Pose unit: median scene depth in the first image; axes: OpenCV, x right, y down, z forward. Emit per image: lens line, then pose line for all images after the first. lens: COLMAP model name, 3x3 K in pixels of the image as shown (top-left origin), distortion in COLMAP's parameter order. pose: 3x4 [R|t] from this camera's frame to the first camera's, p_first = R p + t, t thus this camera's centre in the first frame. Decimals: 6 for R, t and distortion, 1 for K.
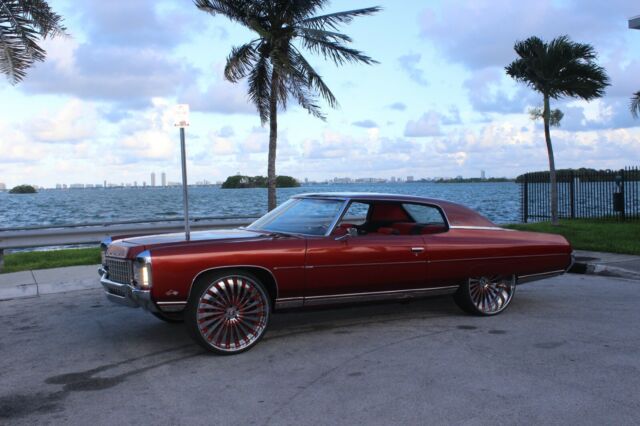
lens RADIAL K [[680.6, 0, 321.0], [0, 680.6, 203.0], [0, 0, 1]] dist [-0.069709, 0.013547]
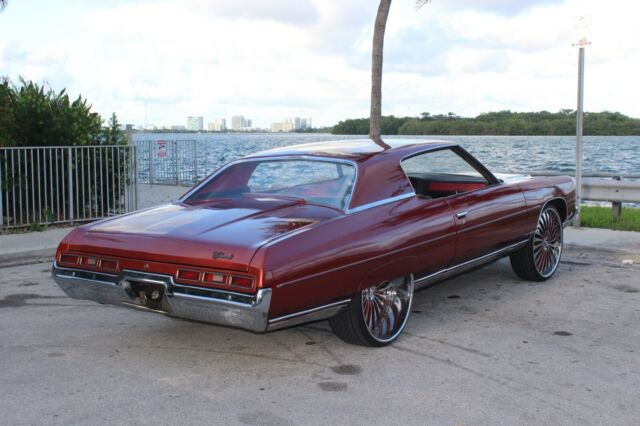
lens RADIAL K [[826.3, 0, 321.9], [0, 826.3, 212.8], [0, 0, 1]] dist [-0.041264, 0.016687]
pose [[0.453669, 0.109460, -0.884422, 0.316293], [-0.035476, 0.993860, 0.104806, -0.012419], [0.890464, -0.016172, 0.454767, 0.240597]]
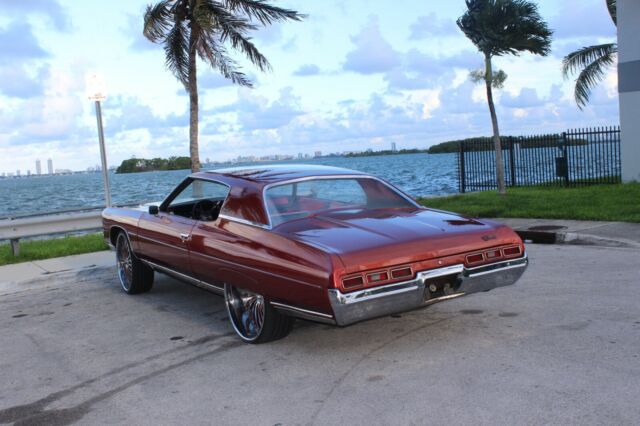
lens RADIAL K [[721.5, 0, 320.2], [0, 721.5, 213.9], [0, 0, 1]] dist [-0.067311, 0.052405]
pose [[0.990247, -0.051949, 0.129276, -0.034181], [0.046189, 0.997819, 0.047161, 0.001696], [-0.131444, -0.040730, 0.990487, 0.040604]]
